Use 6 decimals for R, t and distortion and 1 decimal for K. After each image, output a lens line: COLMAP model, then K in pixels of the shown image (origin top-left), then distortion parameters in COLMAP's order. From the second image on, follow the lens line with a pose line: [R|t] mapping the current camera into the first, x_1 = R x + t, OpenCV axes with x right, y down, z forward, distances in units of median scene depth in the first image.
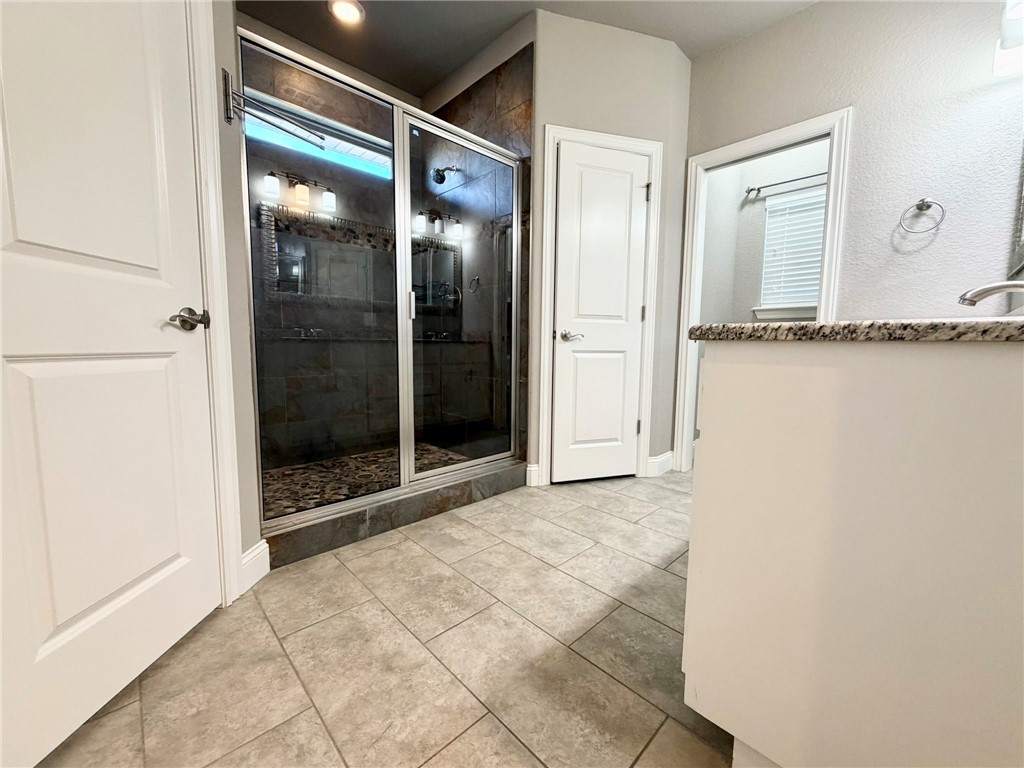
lens RADIAL K [[408.4, 0, 508.2], [0, 408.4, 385.5], [0, 0, 1]] dist [-0.002808, 0.001413]
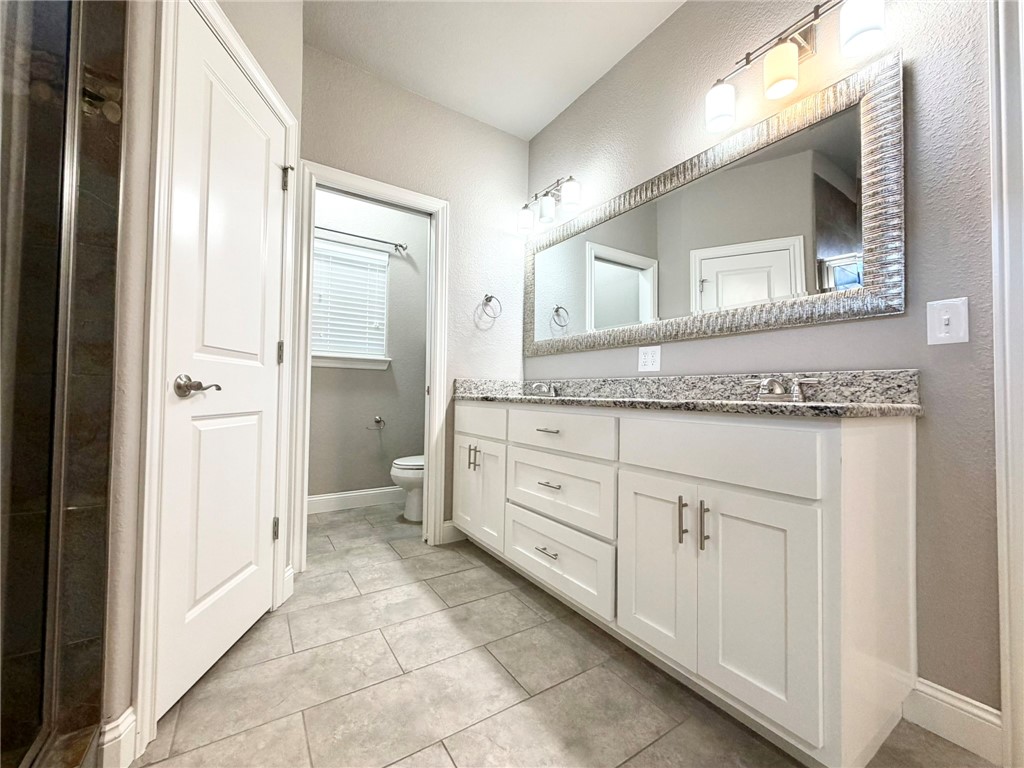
lens RADIAL K [[408.4, 0, 510.6], [0, 408.4, 384.3], [0, 0, 1]] dist [-0.002808, 0.001413]
pose [[0.186329, 0.014905, 0.982374, -0.315780], [0.083077, 0.996065, -0.030870, -0.096334], [-0.978969, 0.087365, 0.184358, 0.664603]]
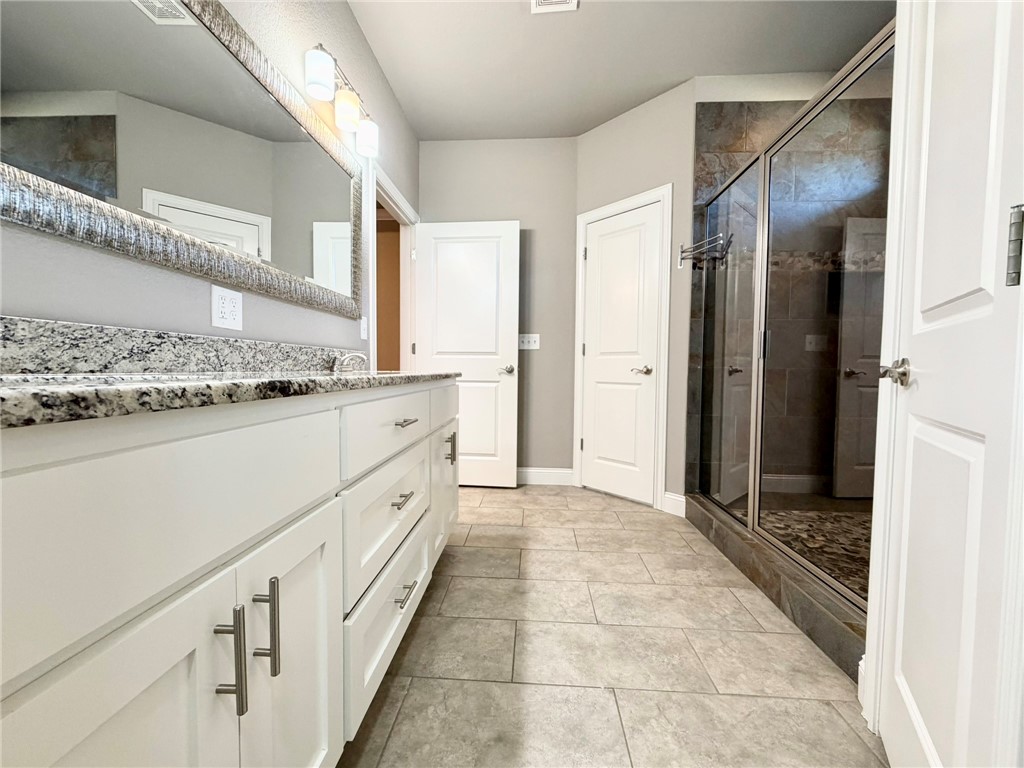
lens RADIAL K [[408.4, 0, 506.9], [0, 408.4, 384.3], [0, 0, 1]] dist [-0.002808, 0.001413]
pose [[-0.737680, 0.006654, -0.675118, 0.811826], [-0.084543, 0.991170, 0.102146, -0.145200], [0.669837, 0.132427, -0.730604, 1.262264]]
